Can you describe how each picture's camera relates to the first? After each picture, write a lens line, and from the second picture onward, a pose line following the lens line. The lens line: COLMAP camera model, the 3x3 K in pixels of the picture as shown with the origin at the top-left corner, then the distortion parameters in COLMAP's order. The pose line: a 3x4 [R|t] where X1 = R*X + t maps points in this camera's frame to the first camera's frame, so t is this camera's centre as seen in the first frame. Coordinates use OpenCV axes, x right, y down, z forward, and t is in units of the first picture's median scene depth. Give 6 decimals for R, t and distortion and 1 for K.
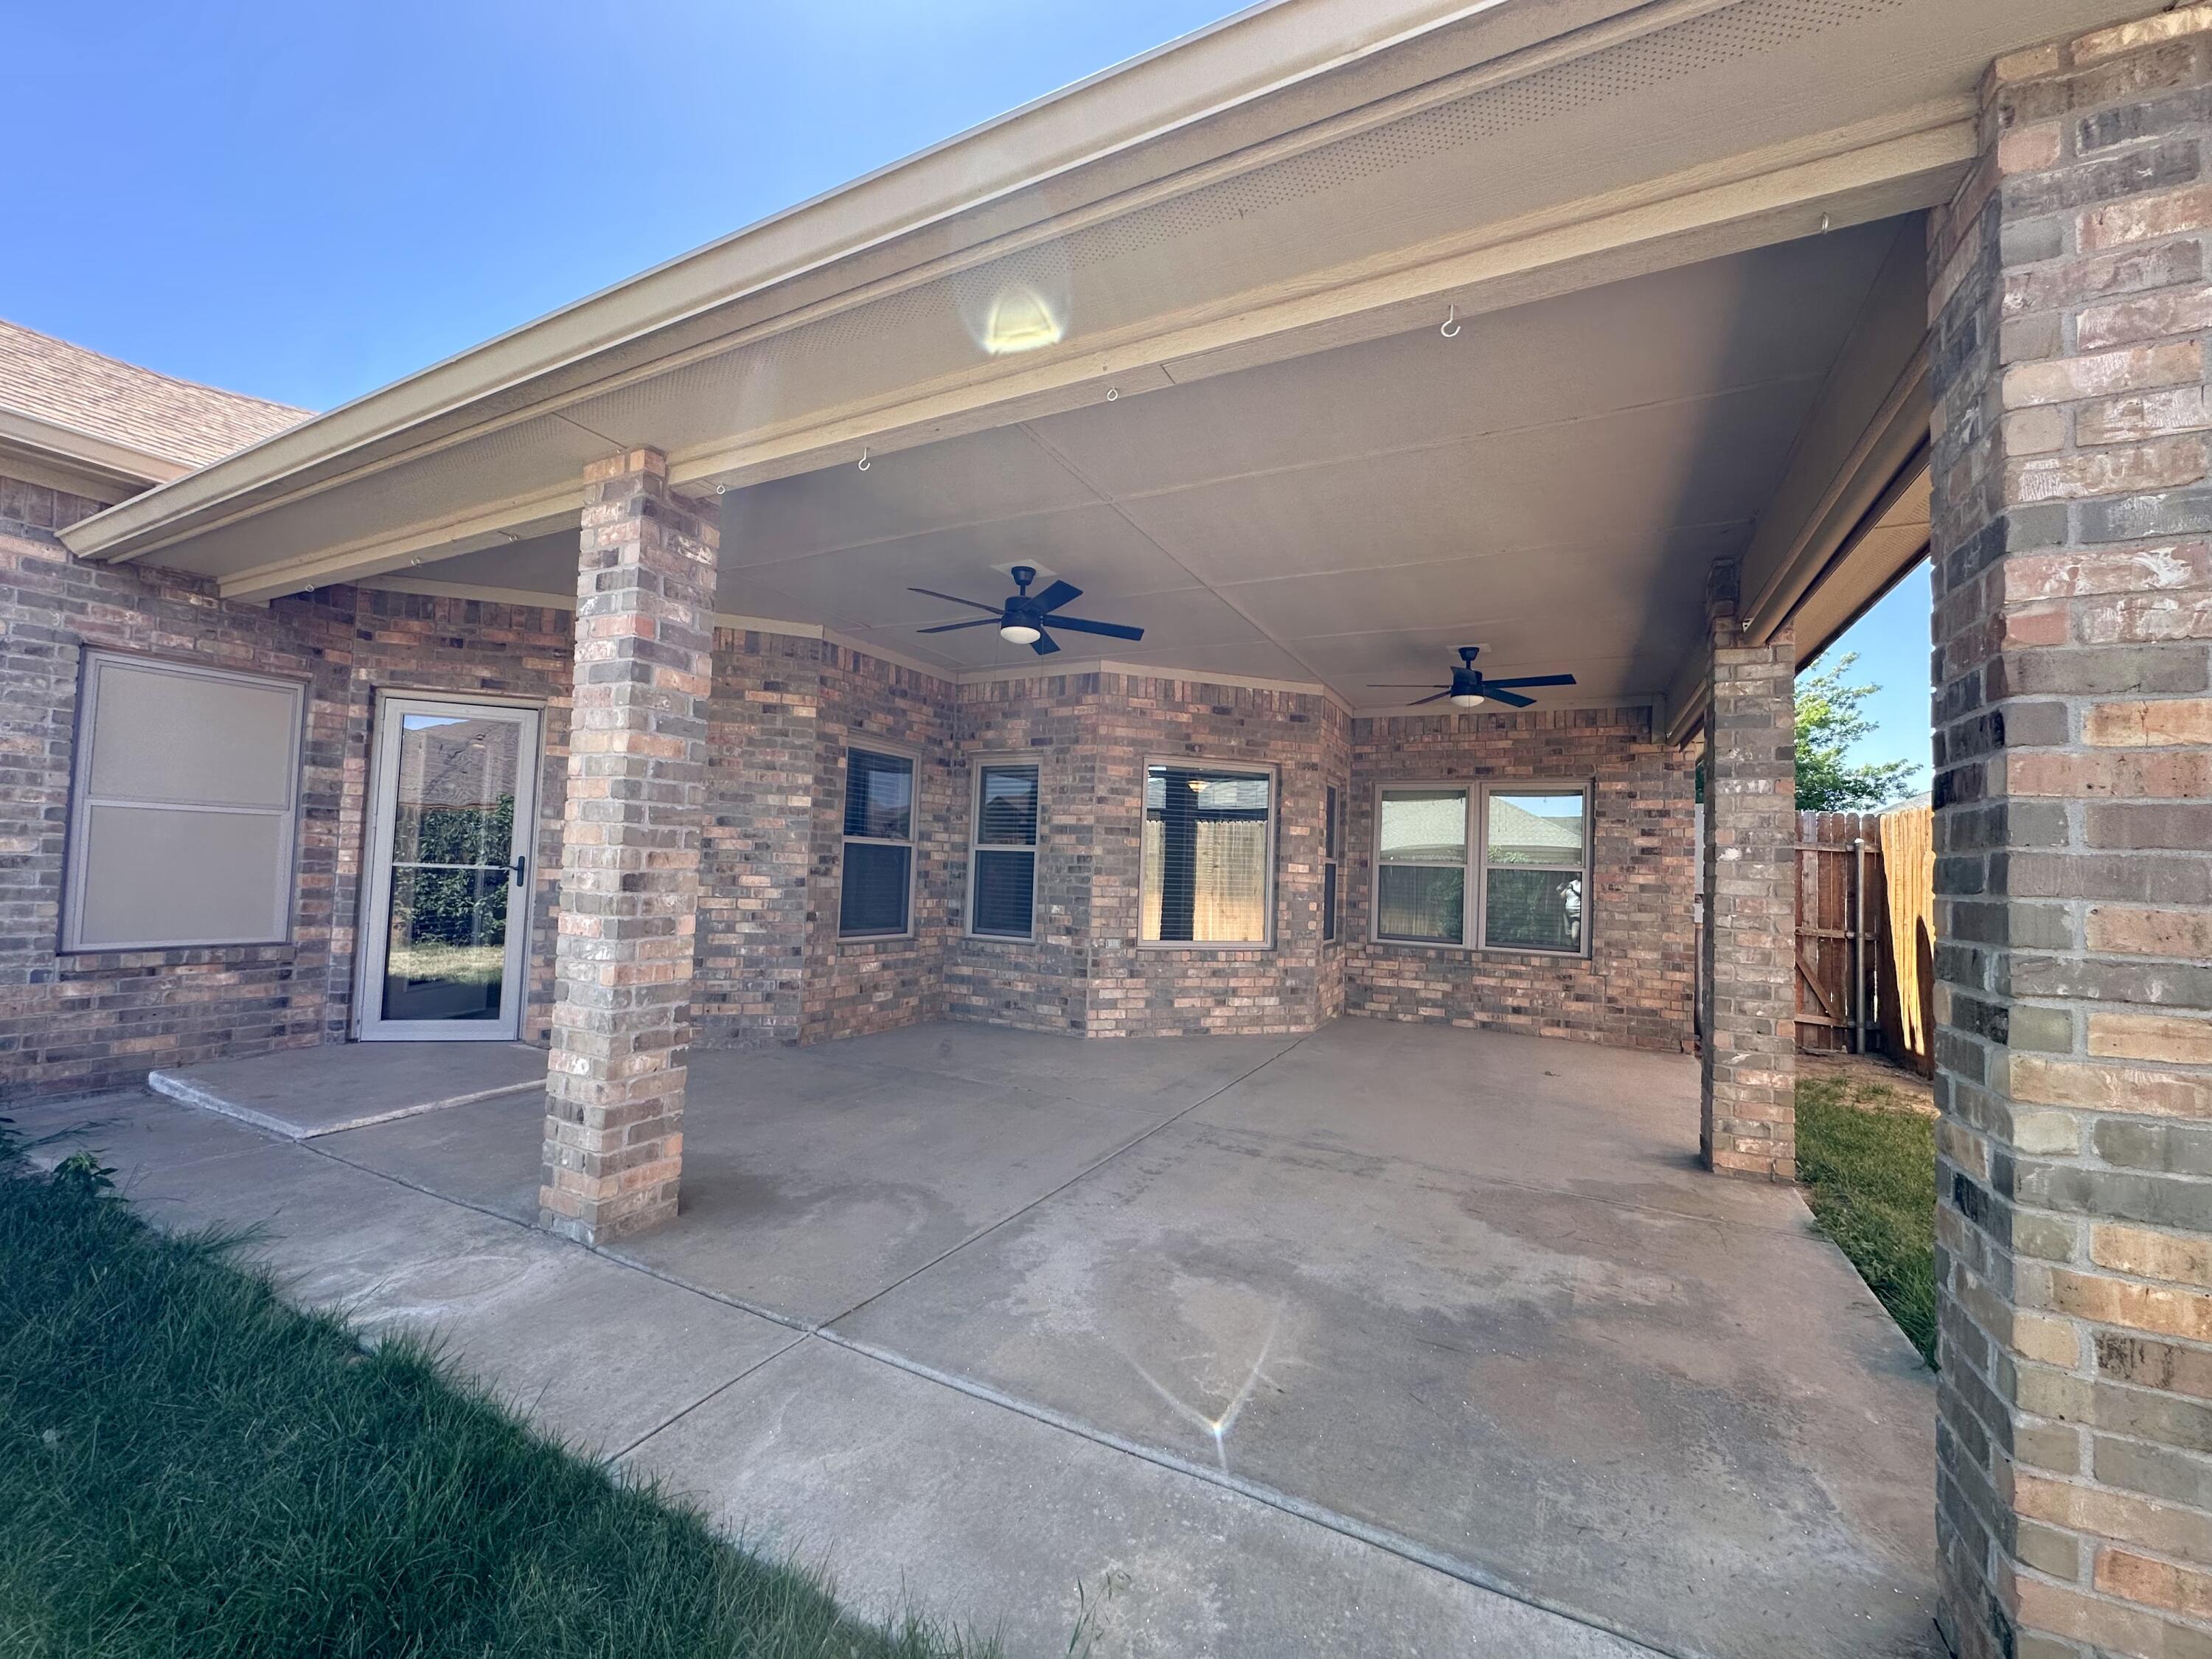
lens RADIAL K [[881.6, 0, 1106.0], [0, 881.6, 829.5], [0, 0, 1]] dist [-0.003705, -0.000389]
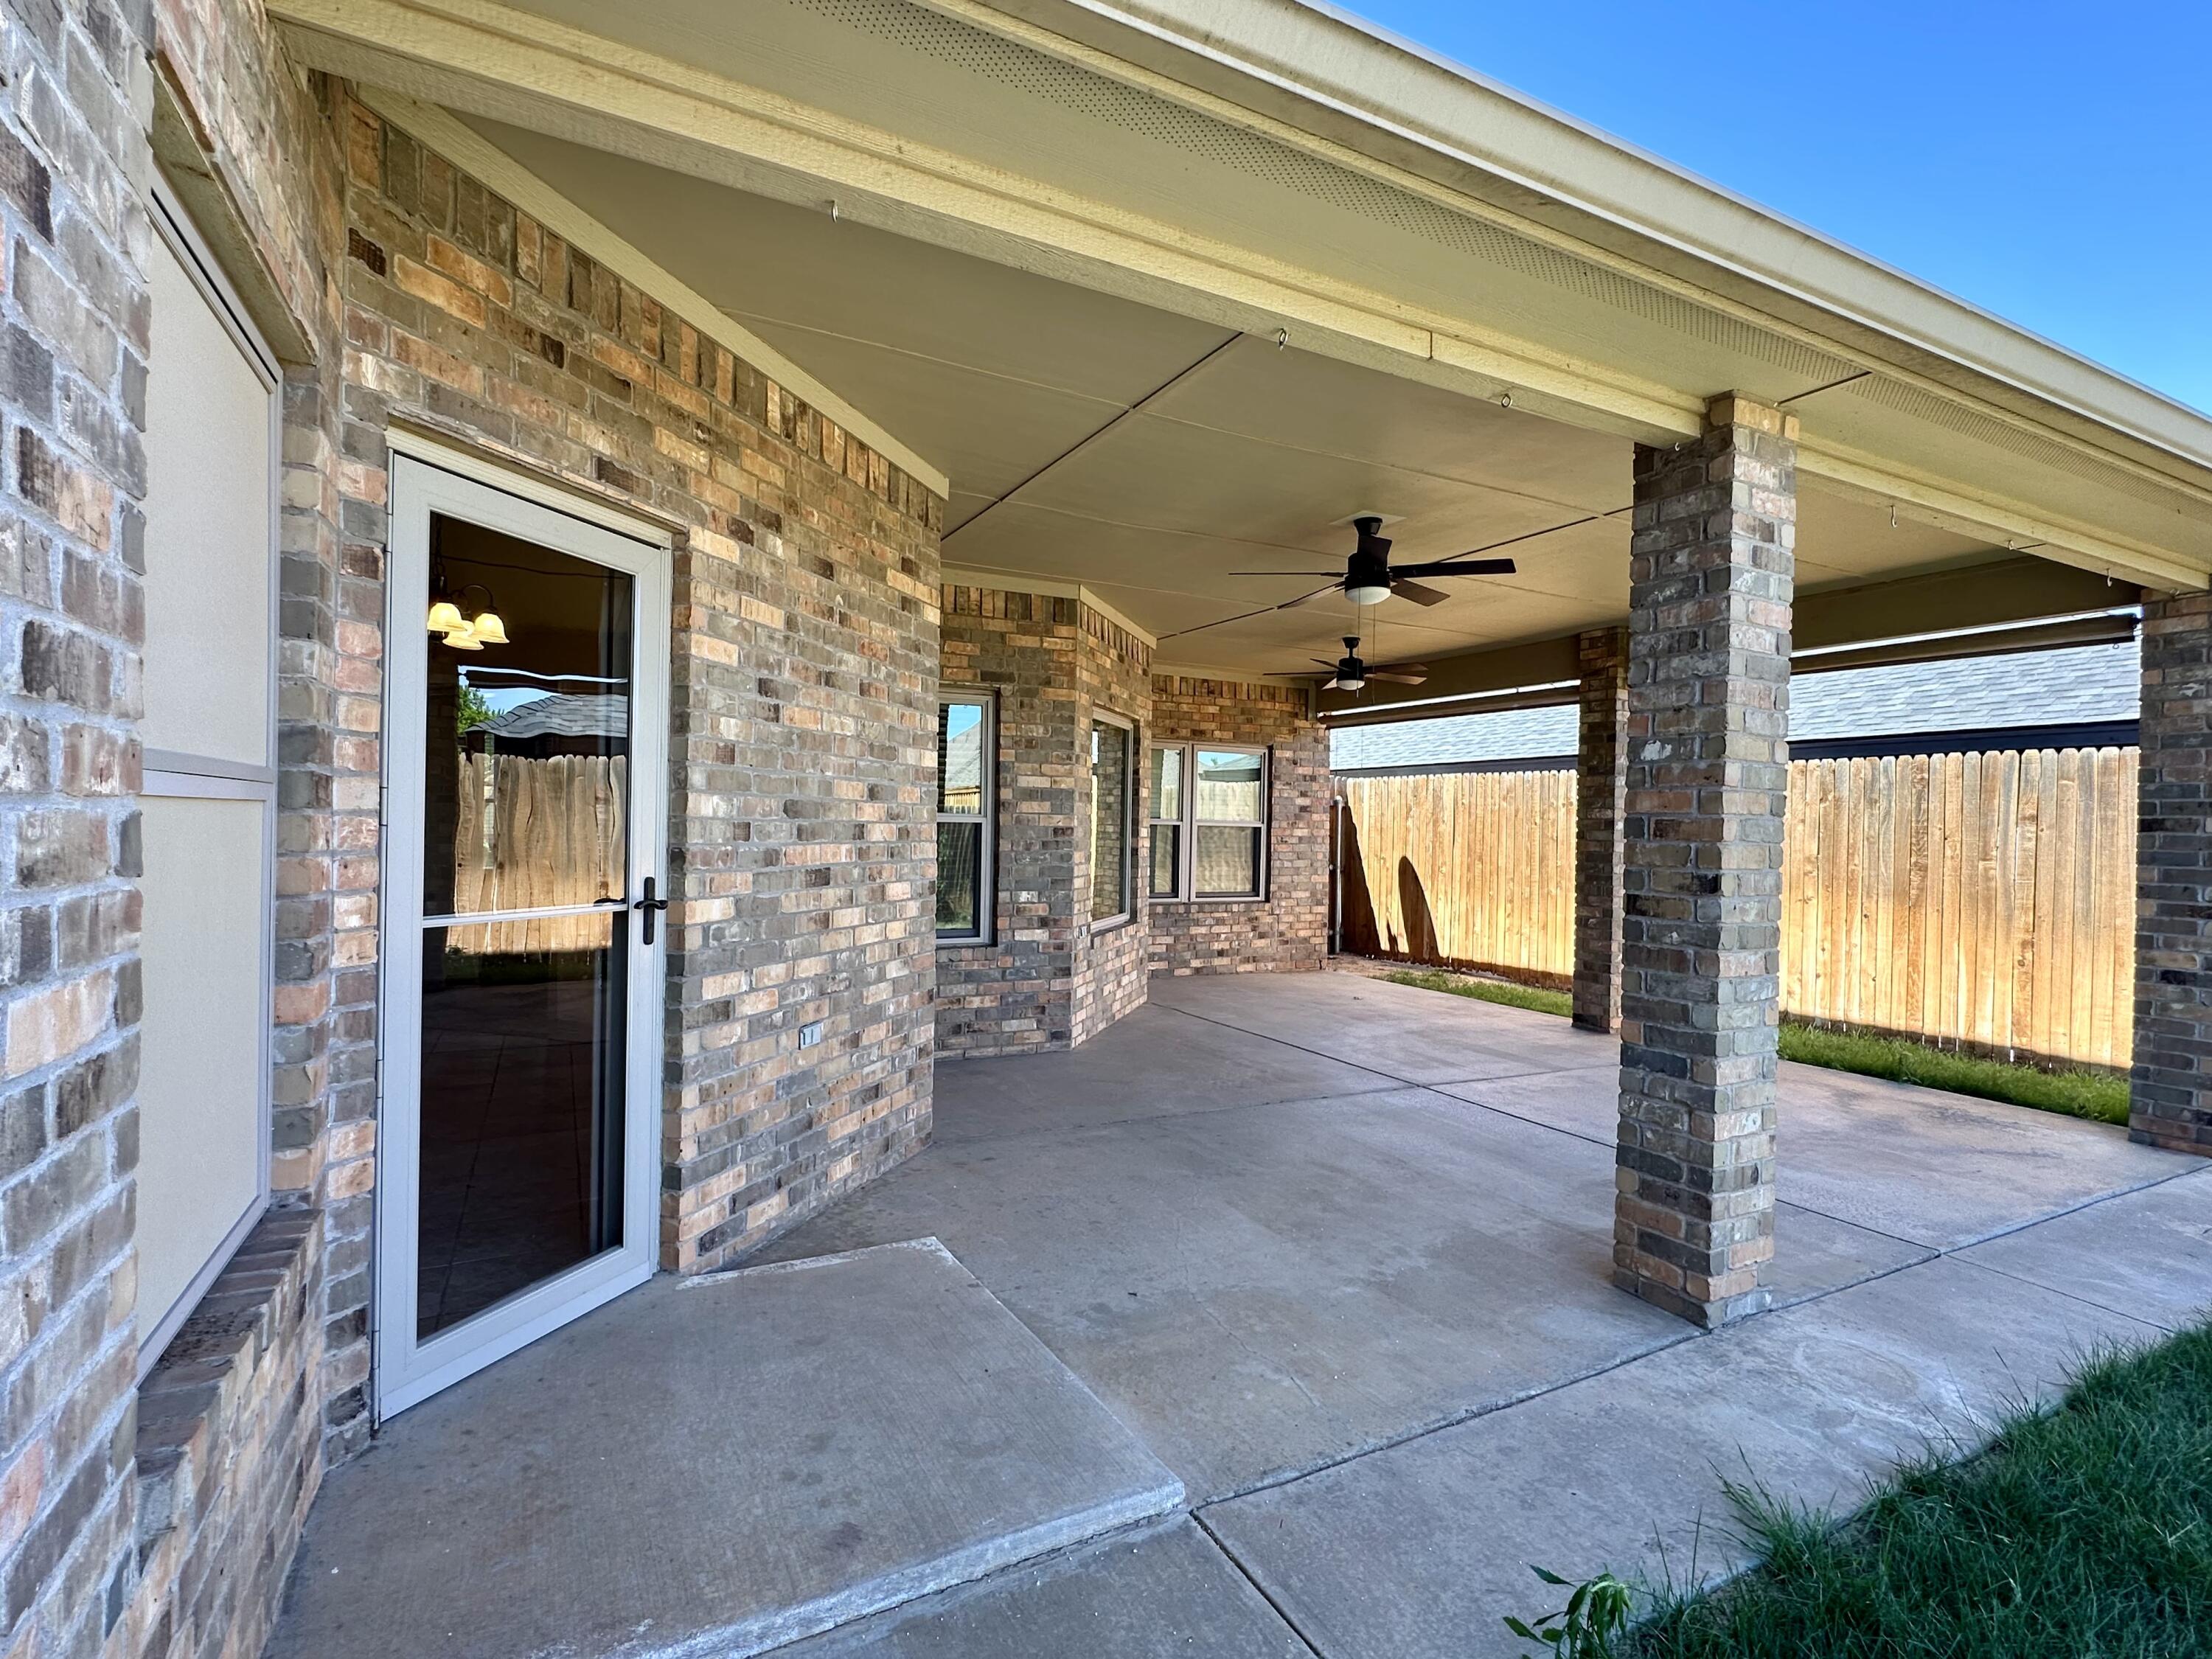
lens RADIAL K [[1063.0, 0, 1106.0], [0, 1063.0, 833.3], [0, 0, 1]] dist [-0.002823, -0.000473]
pose [[0.575701, -0.032835, 0.817000, -0.784268], [-0.032583, 0.997479, 0.063047, -0.027227], [-0.817011, -0.062917, 0.573180, 0.404281]]
